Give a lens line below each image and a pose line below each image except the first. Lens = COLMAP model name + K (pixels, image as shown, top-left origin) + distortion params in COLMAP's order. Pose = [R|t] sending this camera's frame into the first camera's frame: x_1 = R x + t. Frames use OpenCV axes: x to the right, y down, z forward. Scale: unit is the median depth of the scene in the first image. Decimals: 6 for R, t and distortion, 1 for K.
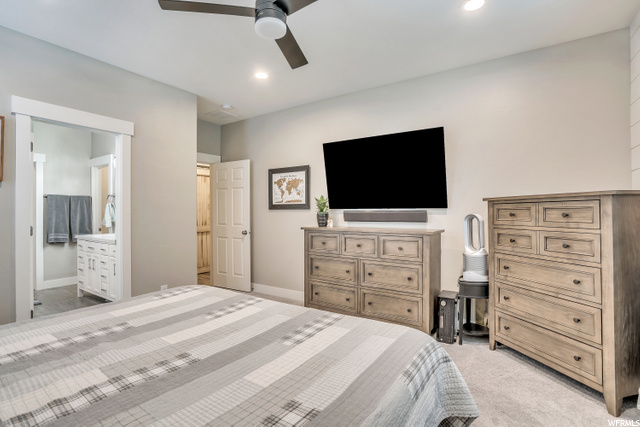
lens RADIAL K [[297.2, 0, 320.0], [0, 297.2, 213.5], [0, 0, 1]] dist [-0.035190, 0.009792]
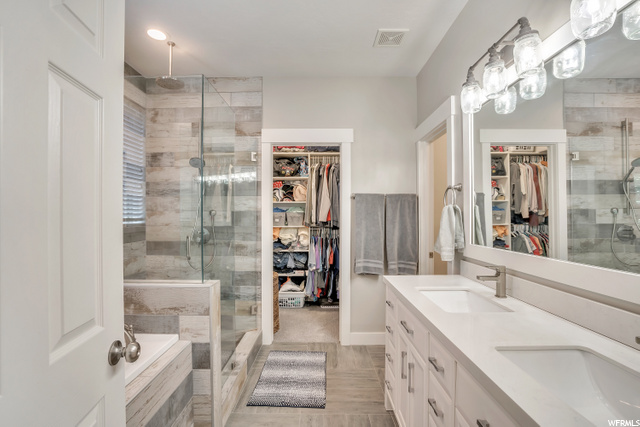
lens RADIAL K [[297.2, 0, 320.0], [0, 297.2, 213.5], [0, 0, 1]] dist [-0.035190, 0.009792]
pose [[0.540015, -0.002186, -0.841653, -0.445539], [-0.000837, 0.999995, -0.003135, -0.021232], [0.841655, 0.002397, 0.540010, 0.588140]]
